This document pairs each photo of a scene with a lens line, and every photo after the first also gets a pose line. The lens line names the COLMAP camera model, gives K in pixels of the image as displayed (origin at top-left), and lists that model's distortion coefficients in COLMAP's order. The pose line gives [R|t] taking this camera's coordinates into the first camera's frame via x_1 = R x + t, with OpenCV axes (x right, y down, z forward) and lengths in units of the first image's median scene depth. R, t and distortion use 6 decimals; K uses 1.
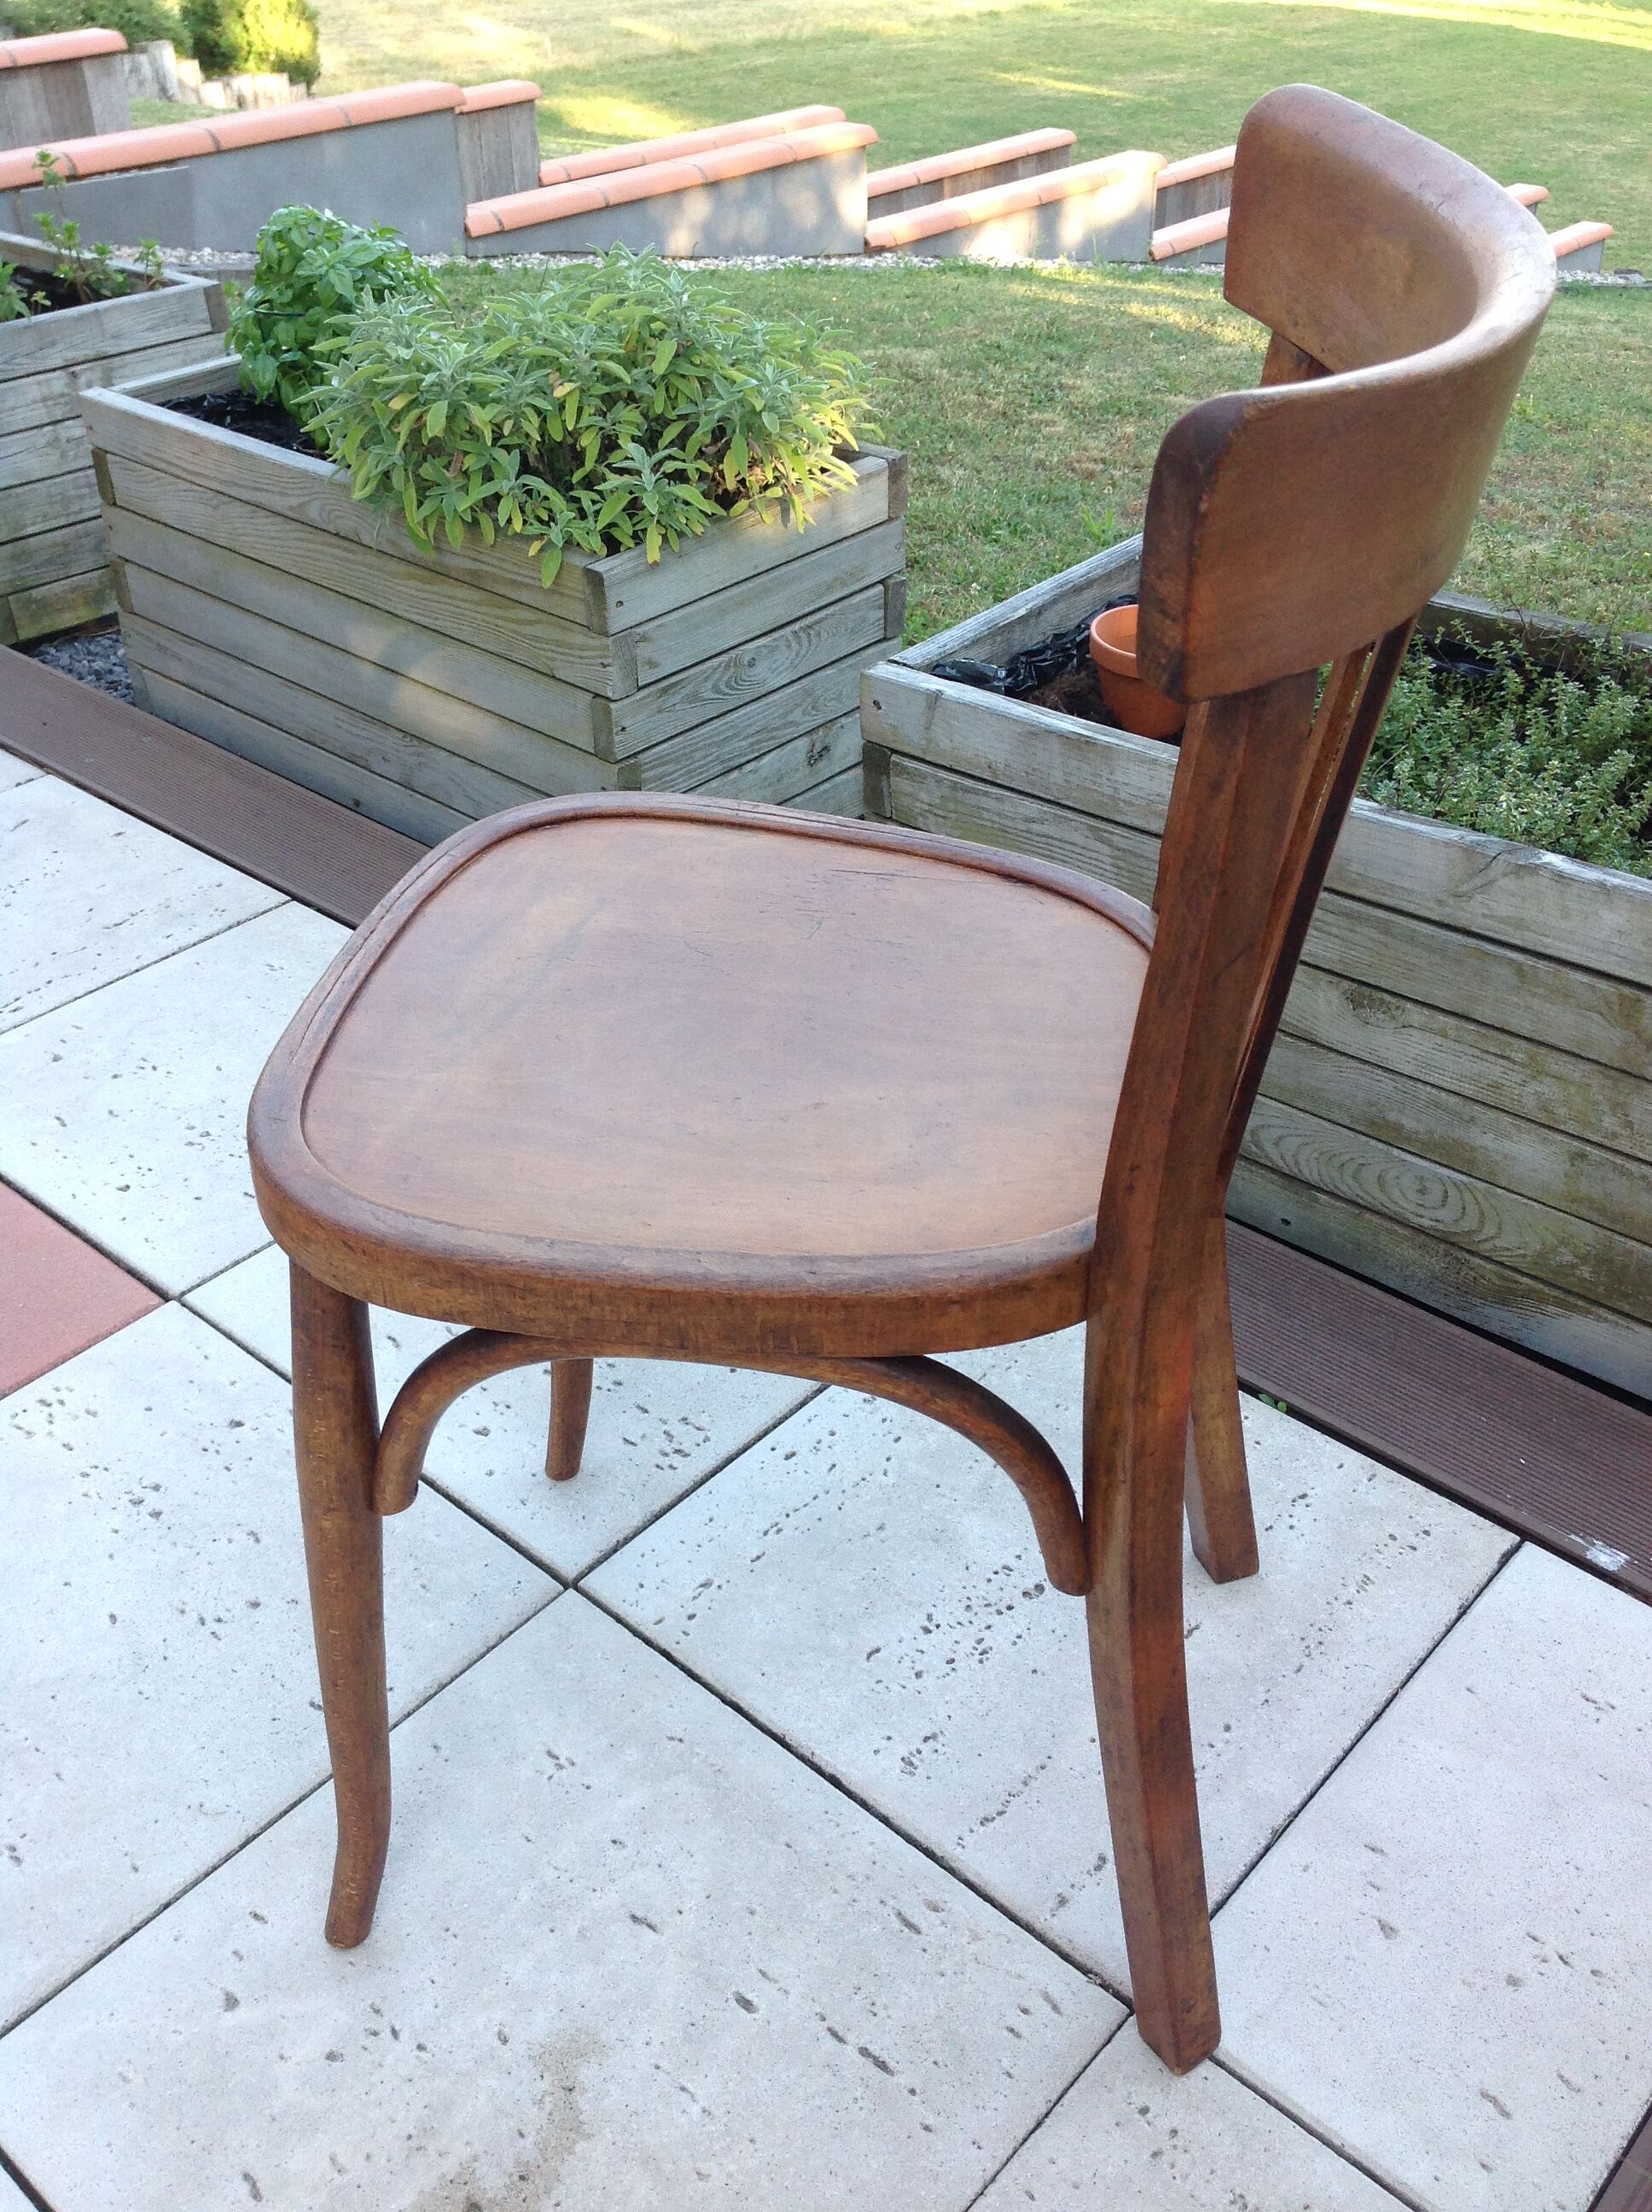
lens RADIAL K [[2071.6, 0, 826.0], [0, 2071.6, 1106.0], [0, 0, 1]] dist [0.129479, -0.259641]
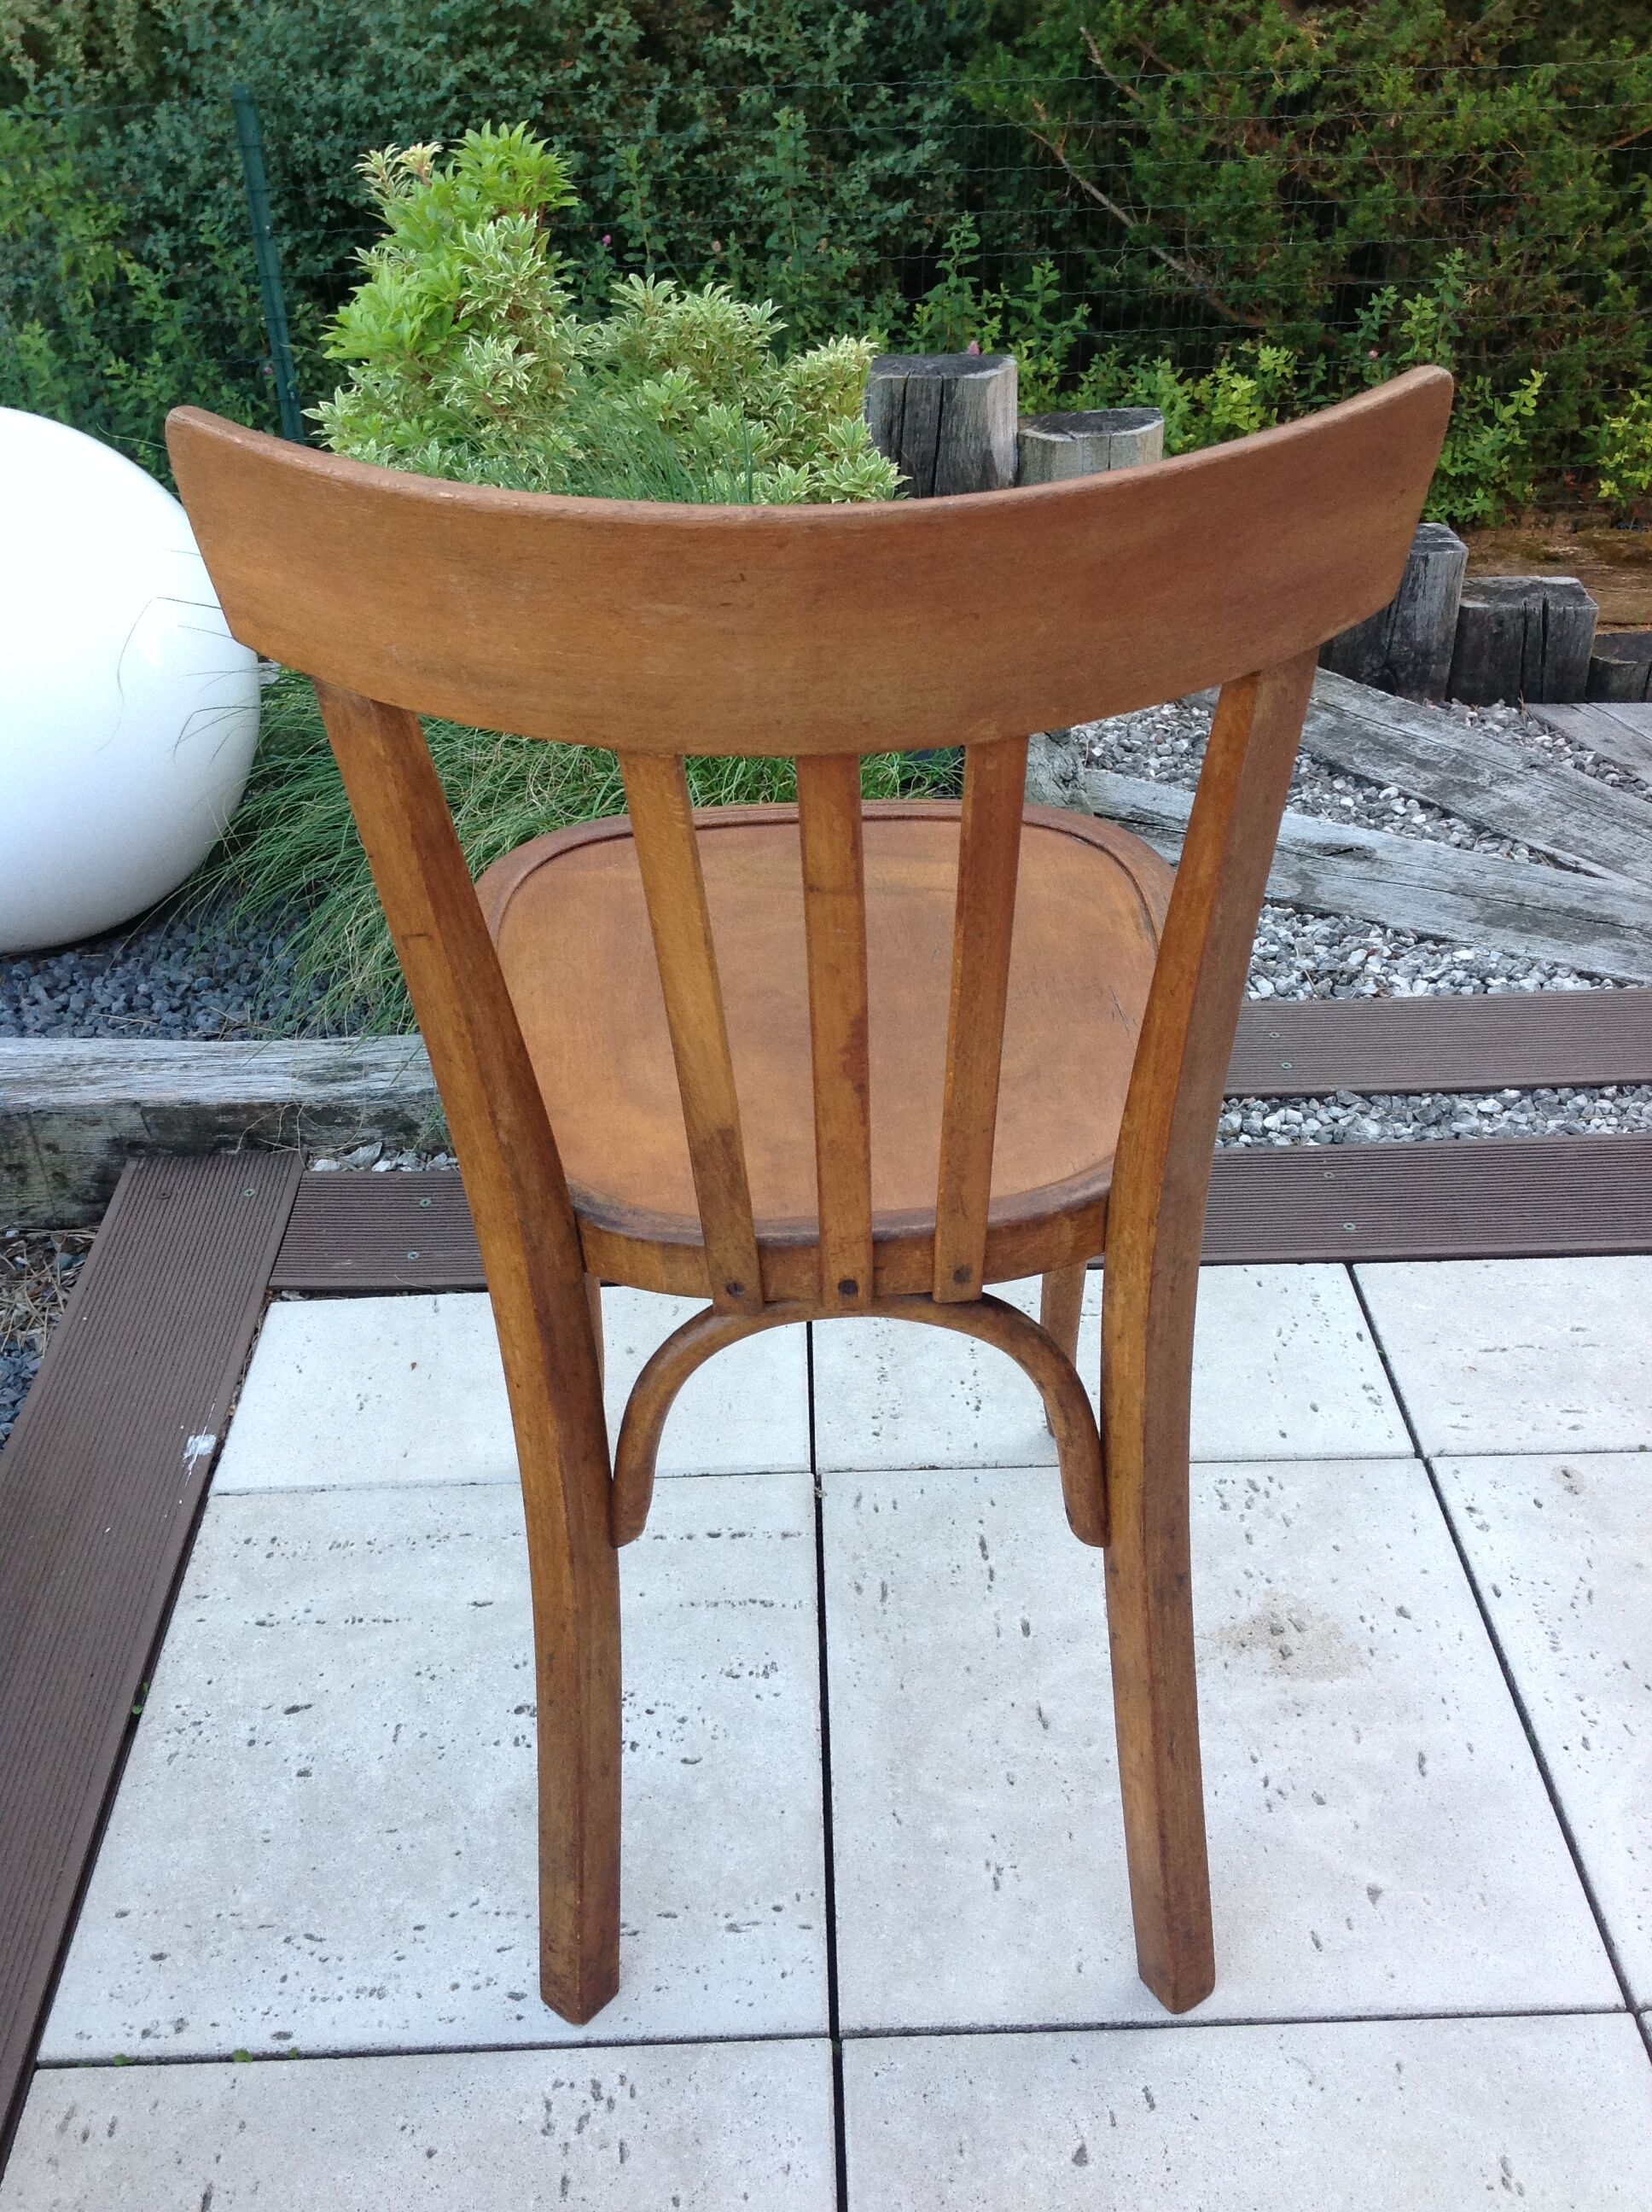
lens RADIAL K [[2075.6, 0, 822.4], [0, 2075.6, 1118.9], [0, 0, 1]] dist [0.143673, -0.377979]
pose [[-0.681822, -0.385232, 0.621864, -0.559065], [0.449865, 0.449530, 0.771715, -0.661558], [-0.576836, 0.805927, -0.133197, 0.902639]]
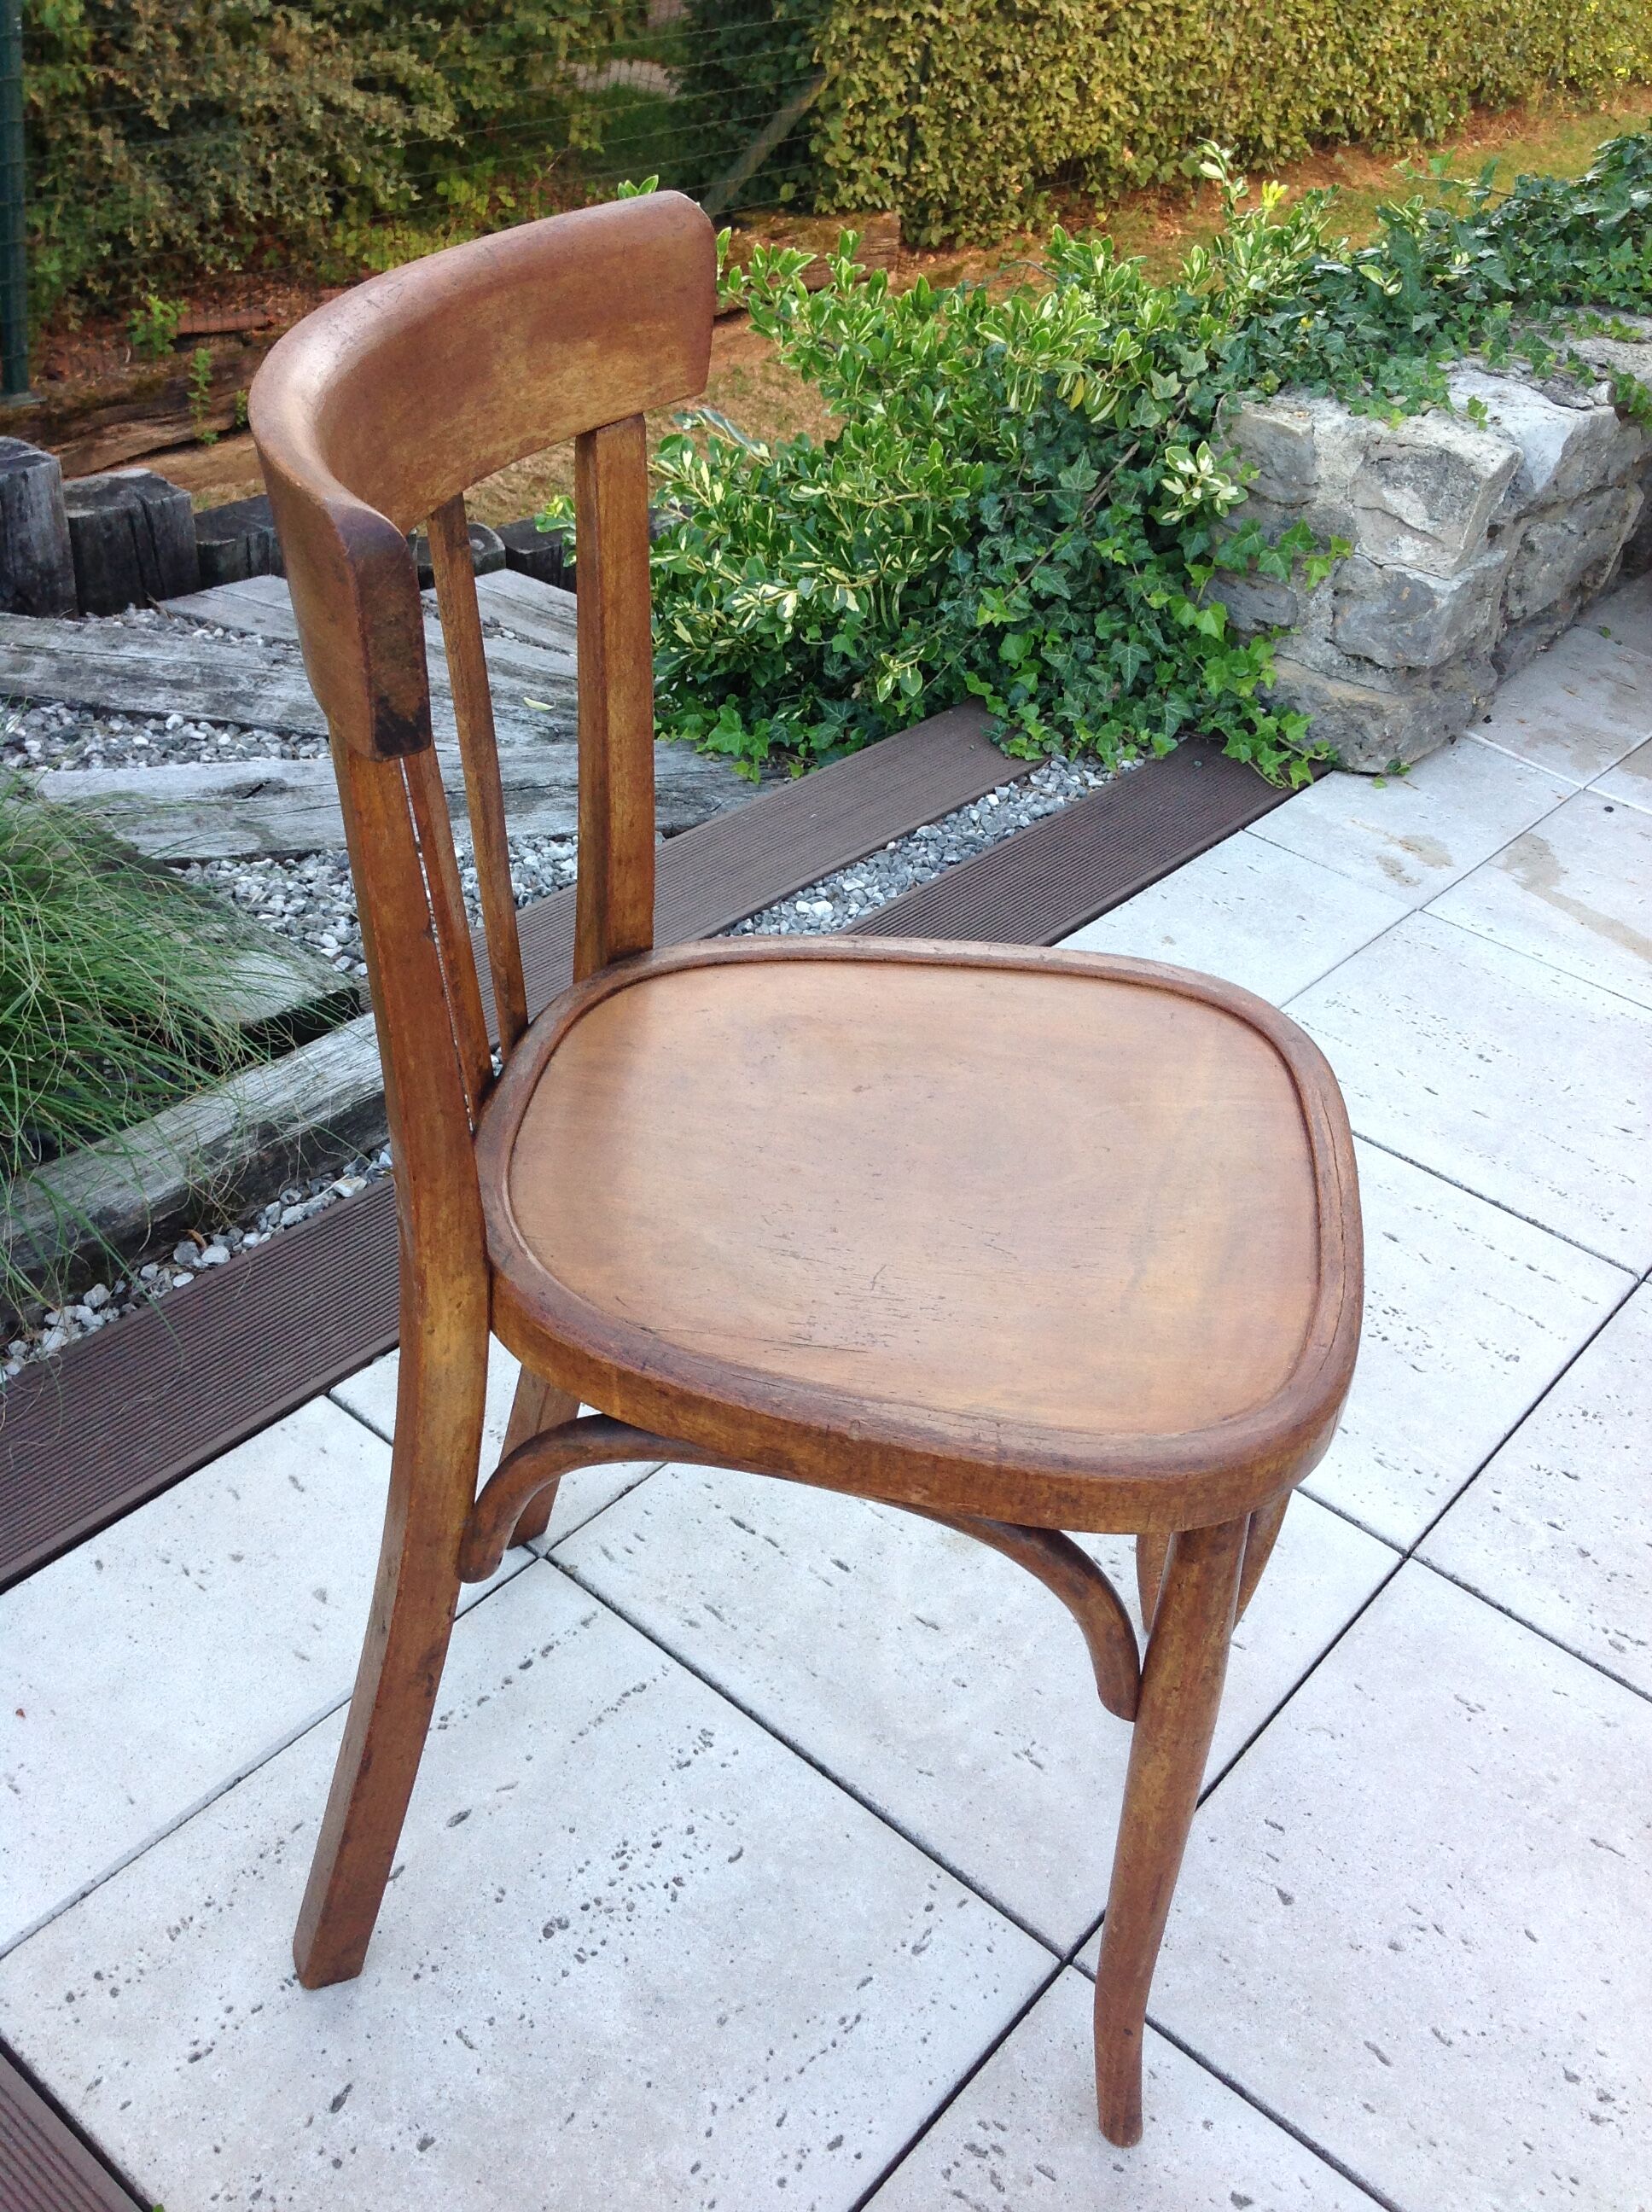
lens RADIAL K [[2076.6, 0, 819.9], [0, 2076.6, 1114.0], [0, 0, 1]] dist [0.107467, -0.232354]
pose [[-0.996438, -0.047365, -0.069763, 0.072108], [-0.081113, 0.312320, 0.946508, -0.813593], [-0.023043, 0.948795, -0.315050, 1.040836]]
